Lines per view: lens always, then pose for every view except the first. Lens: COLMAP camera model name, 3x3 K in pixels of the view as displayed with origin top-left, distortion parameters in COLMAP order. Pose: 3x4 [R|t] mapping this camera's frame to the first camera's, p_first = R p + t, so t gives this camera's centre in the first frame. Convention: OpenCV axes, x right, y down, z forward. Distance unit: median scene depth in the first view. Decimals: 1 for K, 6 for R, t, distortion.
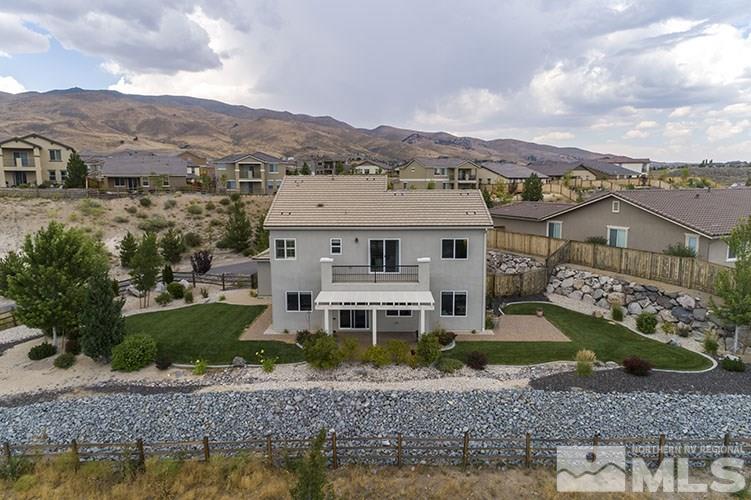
lens RADIAL K [[504.6, 0, 373.8], [0, 504.6, 250.4], [0, 0, 1]] dist [0.031229, 0.004721]
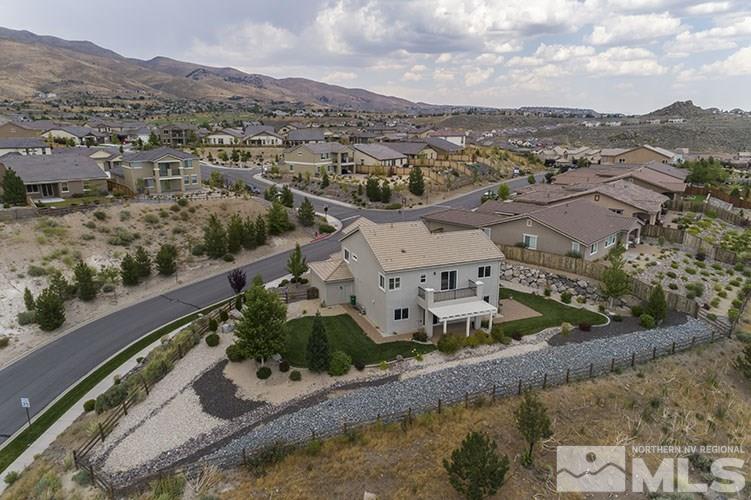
lens RADIAL K [[504.6, 0, 376.6], [0, 504.6, 248.4], [0, 0, 1]] dist [0.031229, 0.004721]
pose [[0.921159, -0.095086, 0.377393, -0.752464], [0.052994, 0.991308, 0.120415, -0.283088], [-0.385562, -0.090922, 0.918191, -0.400516]]
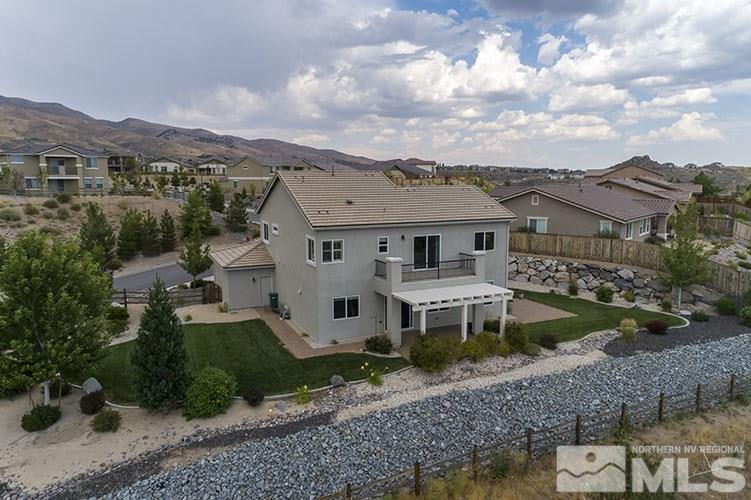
lens RADIAL K [[504.6, 0, 376.5], [0, 504.6, 251.4], [0, 0, 1]] dist [0.031229, 0.004721]
pose [[0.897208, -0.061516, 0.437303, -0.457531], [0.060347, 0.998040, 0.016583, -0.011918], [-0.437466, 0.011512, 0.899161, 0.140495]]
